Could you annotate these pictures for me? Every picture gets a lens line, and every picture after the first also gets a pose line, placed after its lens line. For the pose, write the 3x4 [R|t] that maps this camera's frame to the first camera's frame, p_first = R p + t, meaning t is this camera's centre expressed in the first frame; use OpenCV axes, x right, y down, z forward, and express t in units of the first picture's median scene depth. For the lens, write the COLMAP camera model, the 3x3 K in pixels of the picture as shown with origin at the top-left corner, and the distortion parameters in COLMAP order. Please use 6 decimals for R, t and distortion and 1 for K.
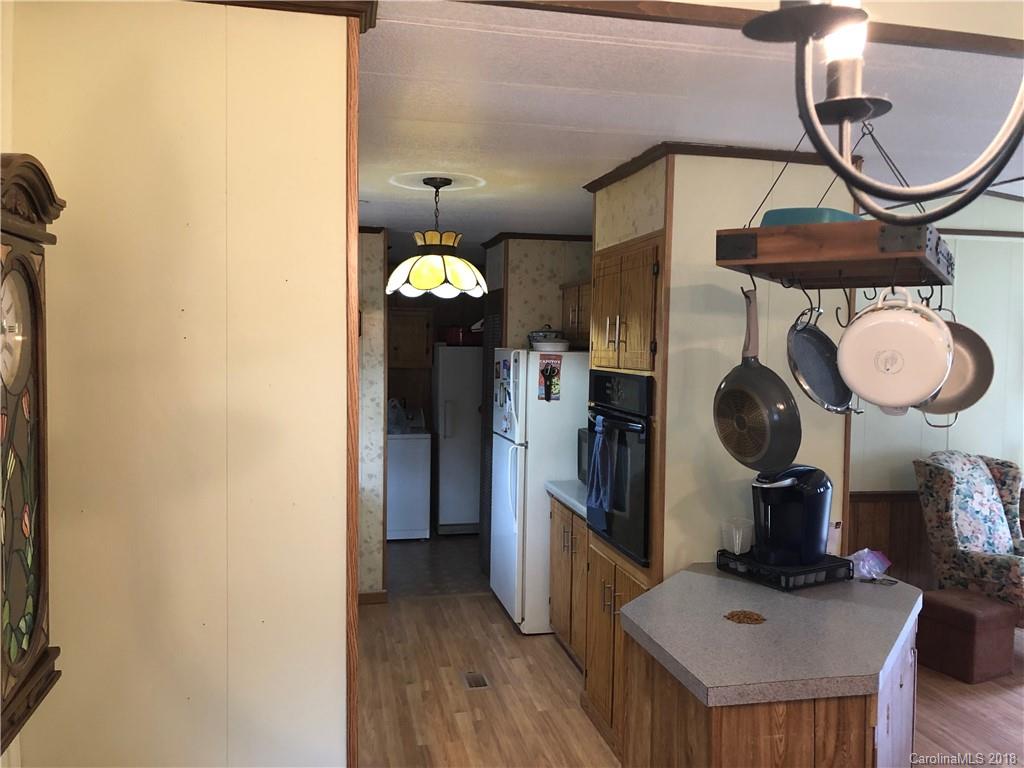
lens RADIAL K [[834.6, 0, 512.0], [0, 834.6, 384.0], [0, 0, 1]] dist [0.012477, 0.002983]
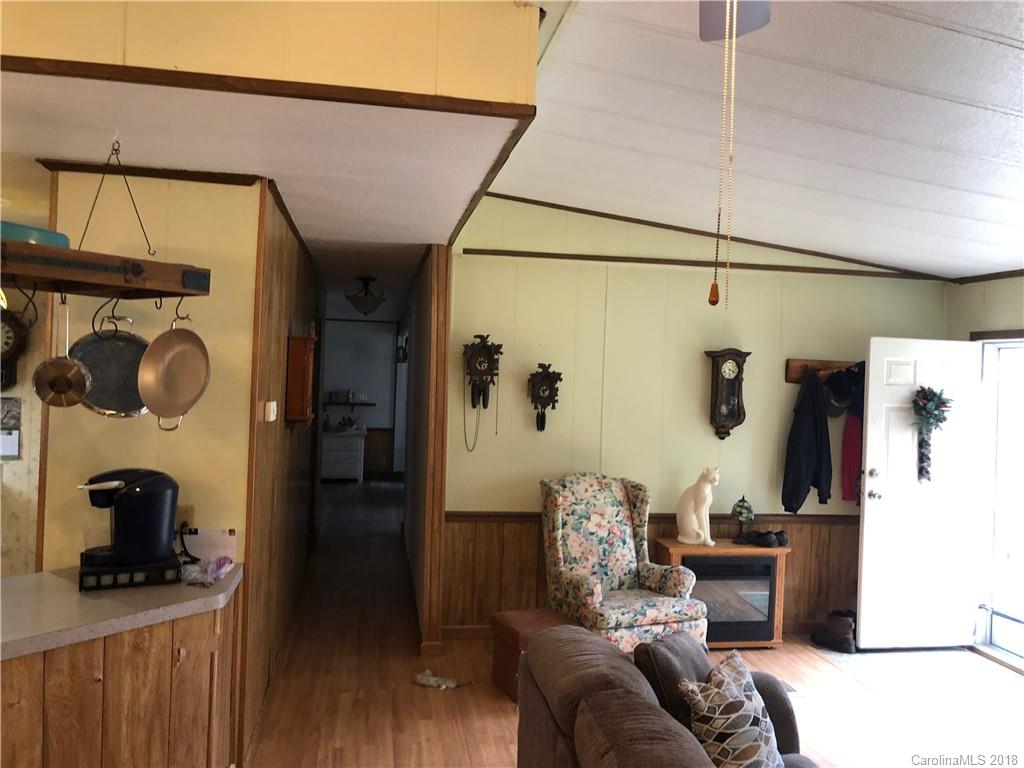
lens RADIAL K [[834.6, 0, 512.0], [0, 834.6, 384.0], [0, 0, 1]] dist [0.012477, 0.002983]
pose [[0.998552, 0.017945, -0.050708, 0.504501], [-0.019764, 0.999170, -0.035607, 0.011817], [0.050026, 0.036558, 0.998079, -0.006429]]
